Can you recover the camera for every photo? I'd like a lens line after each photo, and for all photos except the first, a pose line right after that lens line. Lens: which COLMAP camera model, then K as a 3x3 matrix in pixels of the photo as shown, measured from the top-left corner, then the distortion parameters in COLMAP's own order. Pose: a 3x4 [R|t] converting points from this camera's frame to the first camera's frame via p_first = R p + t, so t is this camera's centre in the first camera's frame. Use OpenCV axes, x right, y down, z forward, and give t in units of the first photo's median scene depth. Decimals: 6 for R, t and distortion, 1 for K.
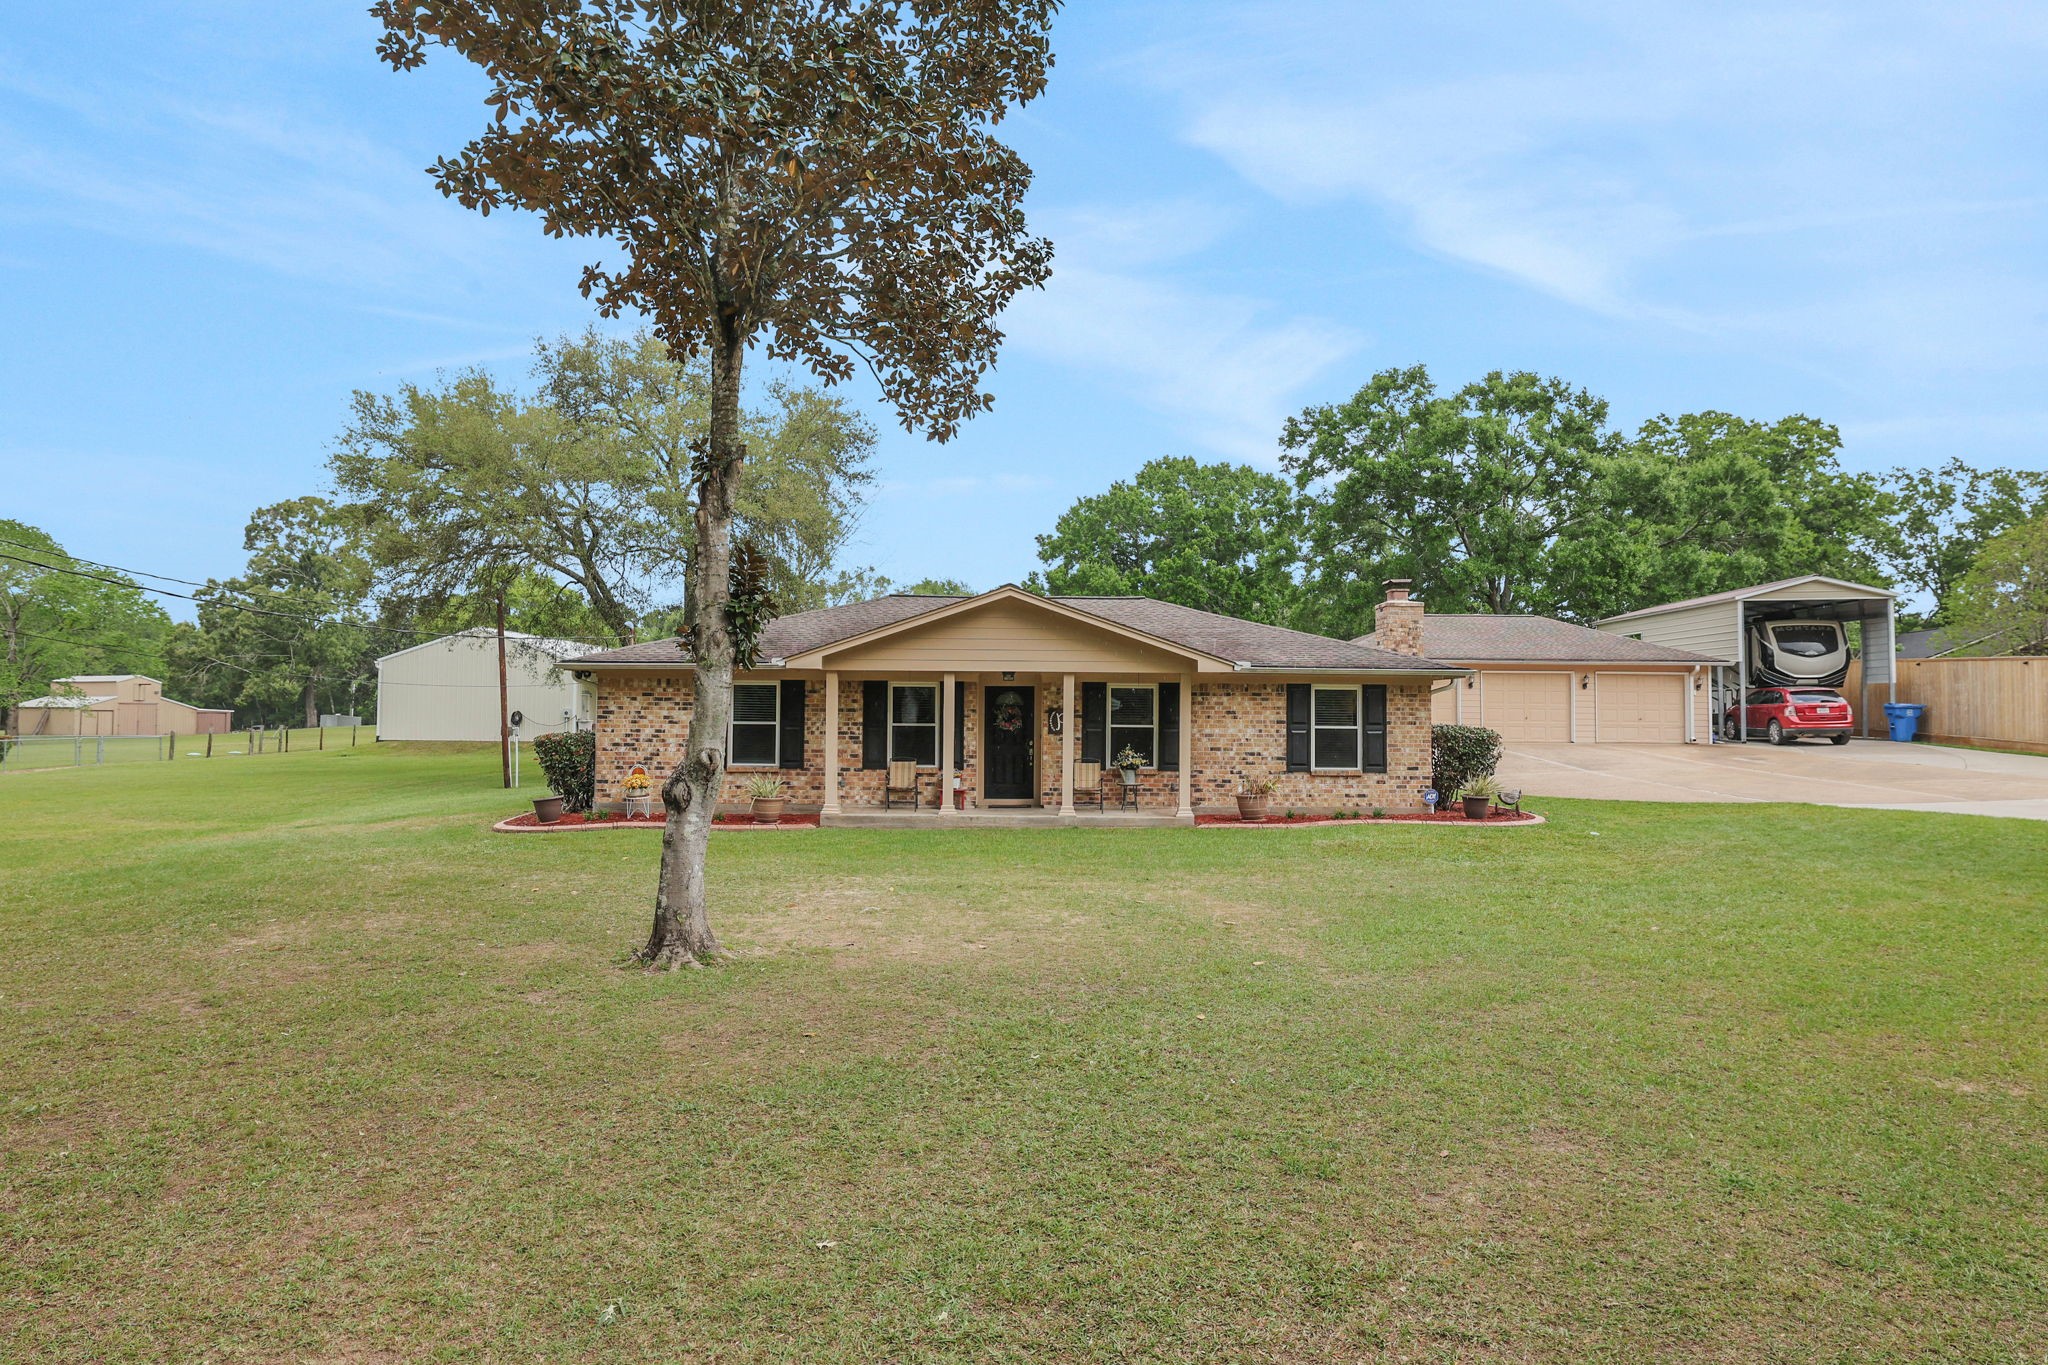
lens RADIAL K [[1229.0, 0, 1046.1], [0, 1229.0, 670.0], [0, 0, 1]] dist [0.011871, 0.003080]
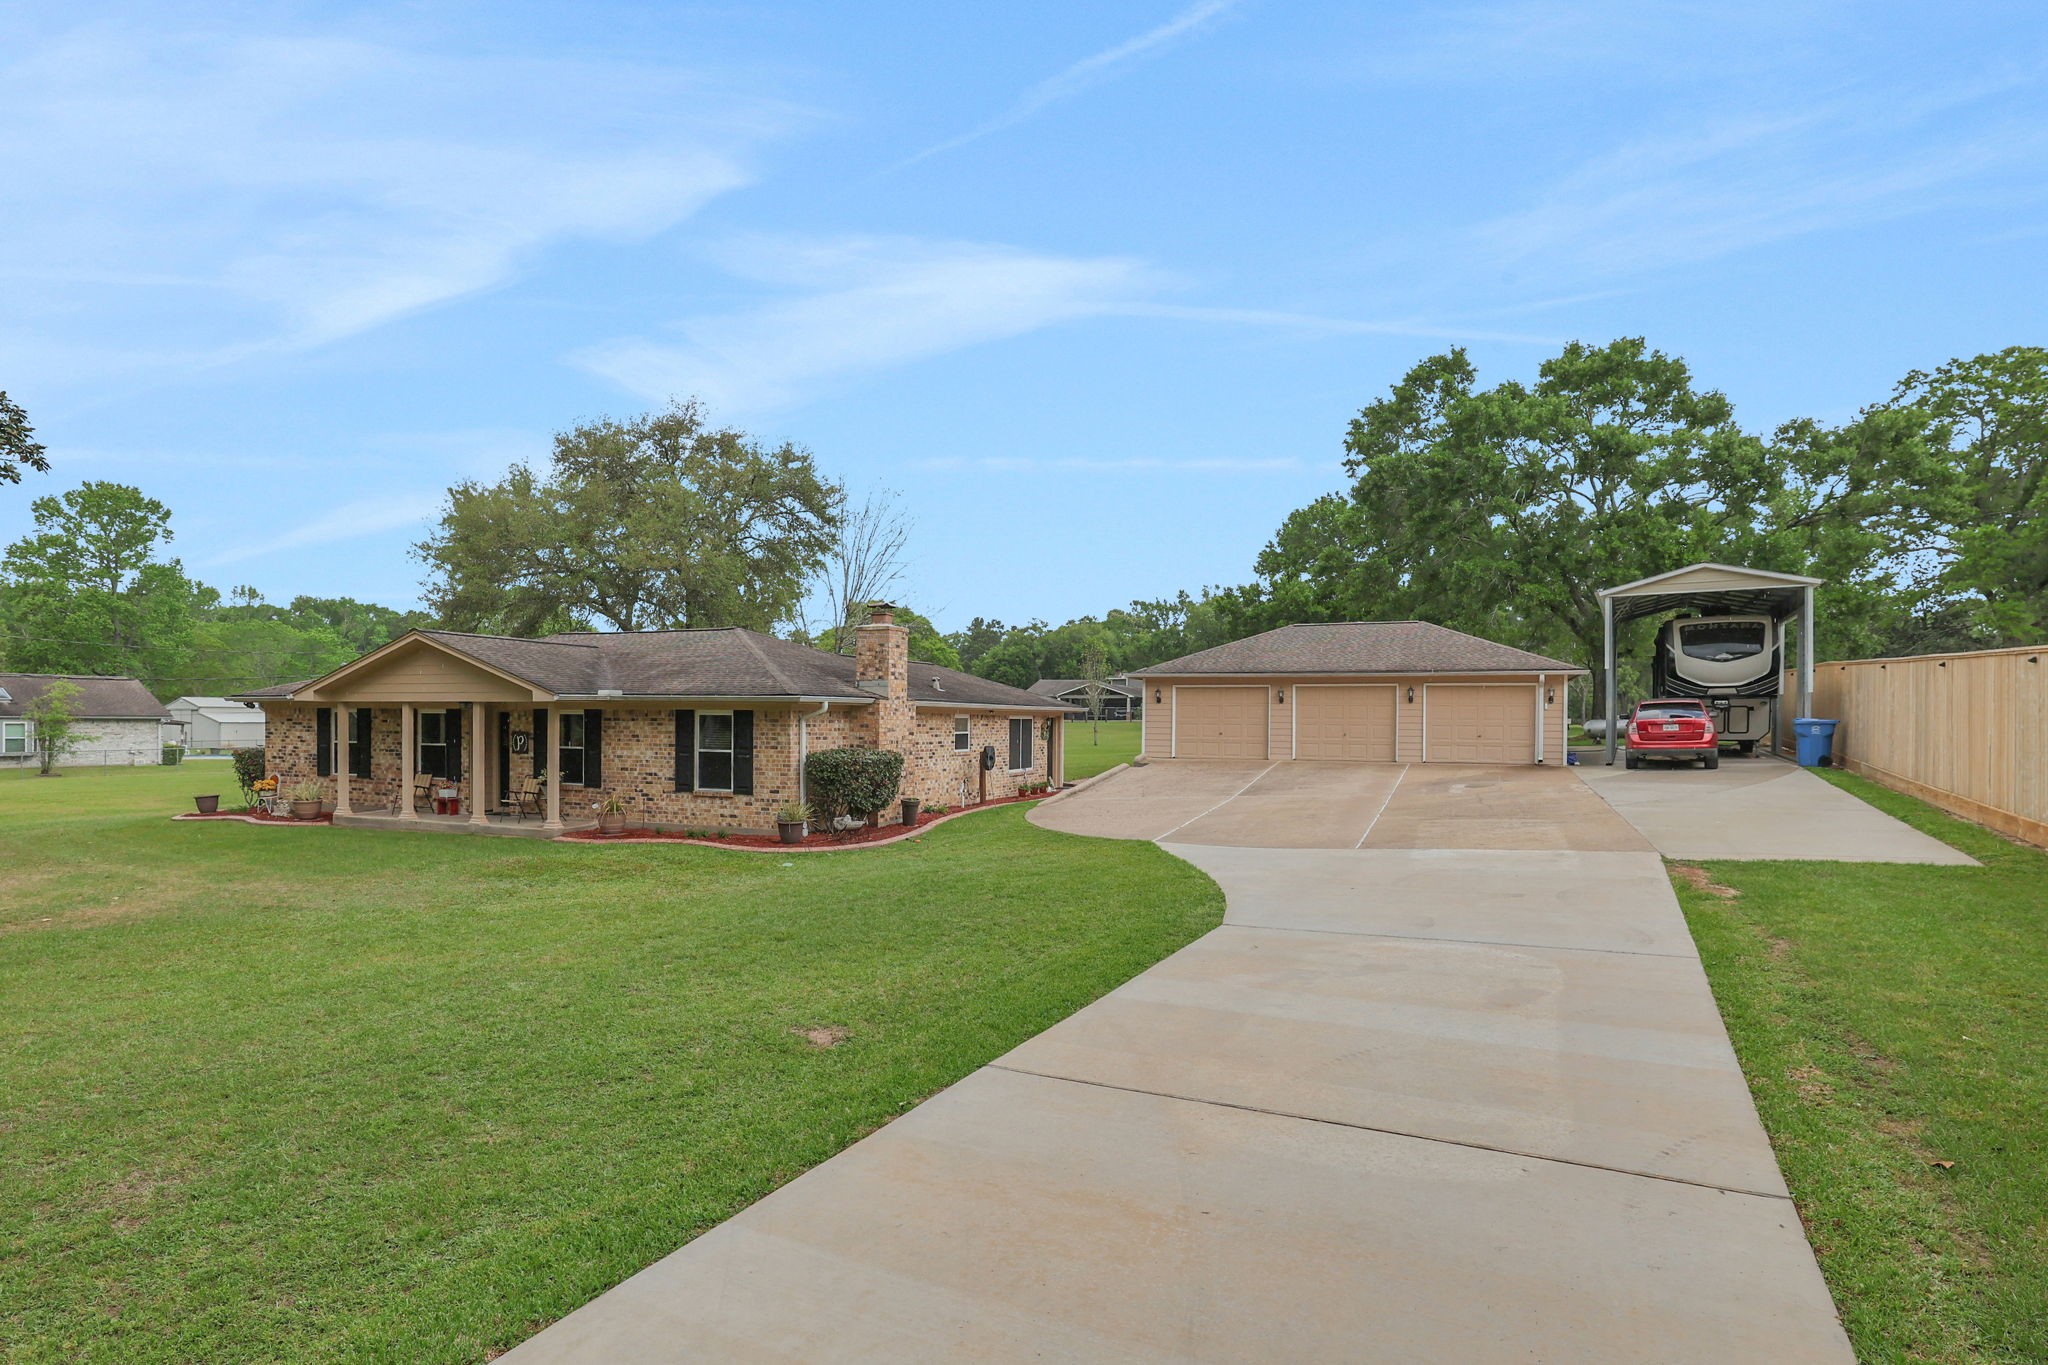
lens RADIAL K [[1094.5, 0, 955.0], [0, 1094.5, 722.5], [0, 0, 1]] dist [-0.013168, -0.000365]
pose [[0.912617, 0.000467, -0.408815, 0.803342], [0.015979, 0.999194, 0.036813, -0.008675], [0.408503, -0.040129, 0.911874, 0.229274]]
